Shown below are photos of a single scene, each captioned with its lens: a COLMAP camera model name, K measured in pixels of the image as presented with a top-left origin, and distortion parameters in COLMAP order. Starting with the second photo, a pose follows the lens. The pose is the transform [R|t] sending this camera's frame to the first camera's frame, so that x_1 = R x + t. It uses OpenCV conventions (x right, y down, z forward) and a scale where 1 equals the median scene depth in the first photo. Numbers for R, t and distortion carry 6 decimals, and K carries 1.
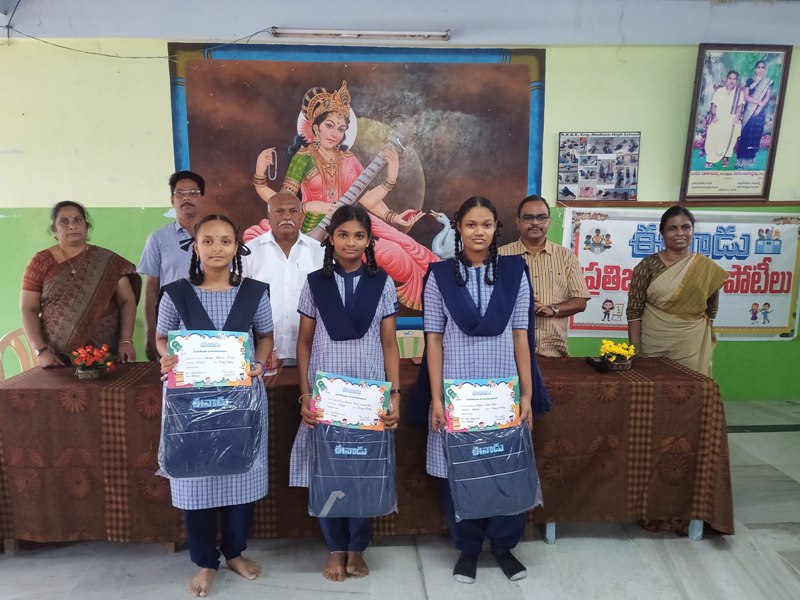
lens RADIAL K [[669.5, 0, 398.6], [0, 669.5, 298.4], [0, 0, 1]] dist [0.111121, -0.176693]
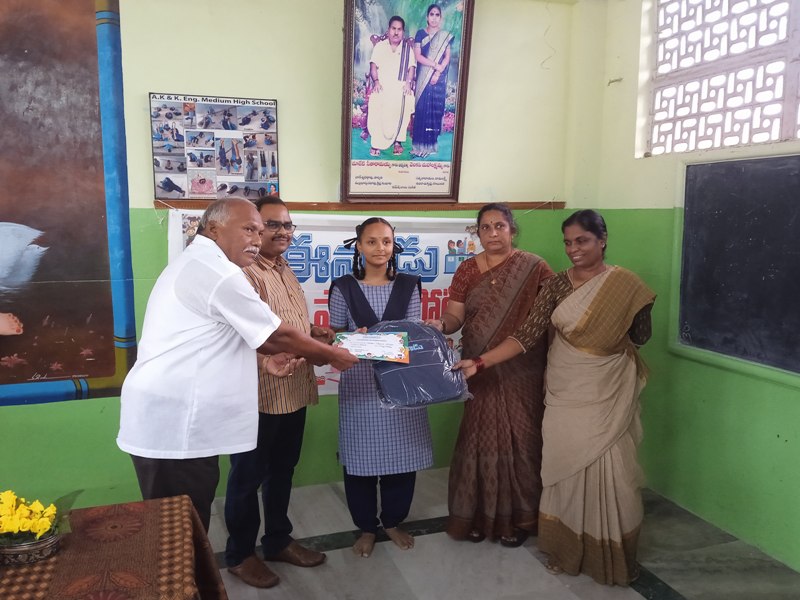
lens RADIAL K [[669.5, 0, 394.5], [0, 669.5, 299.2], [0, 0, 1]] dist [0.111121, -0.176693]
pose [[0.967155, -0.031926, 0.252175, 0.295482], [0.033644, 0.999431, -0.002499, -0.038962], [-0.251951, 0.010901, 0.967679, 0.315050]]
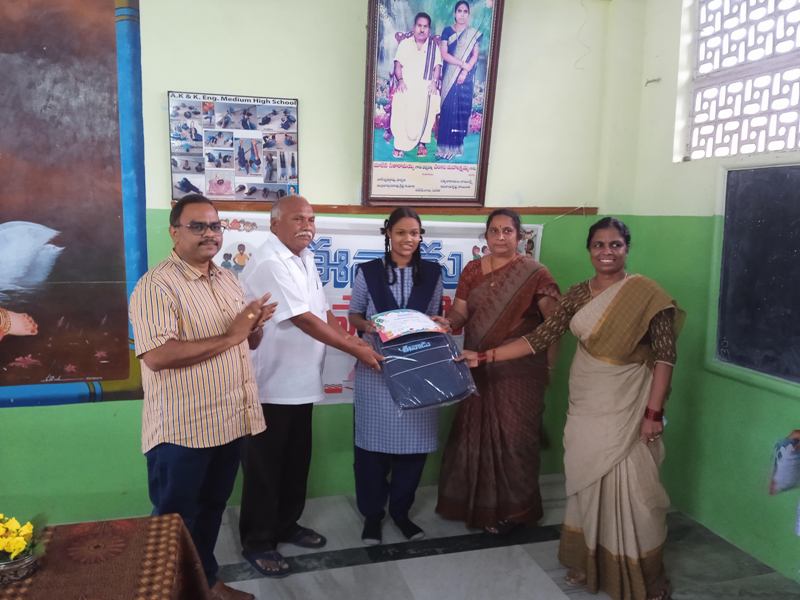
lens RADIAL K [[669.5, 0, 396.2], [0, 669.5, 298.9], [0, 0, 1]] dist [0.111121, -0.176693]
pose [[0.978975, -0.012149, 0.203620, 0.316385], [0.013822, 0.999881, -0.006796, -0.043762], [-0.203513, 0.009468, 0.979026, 0.335662]]
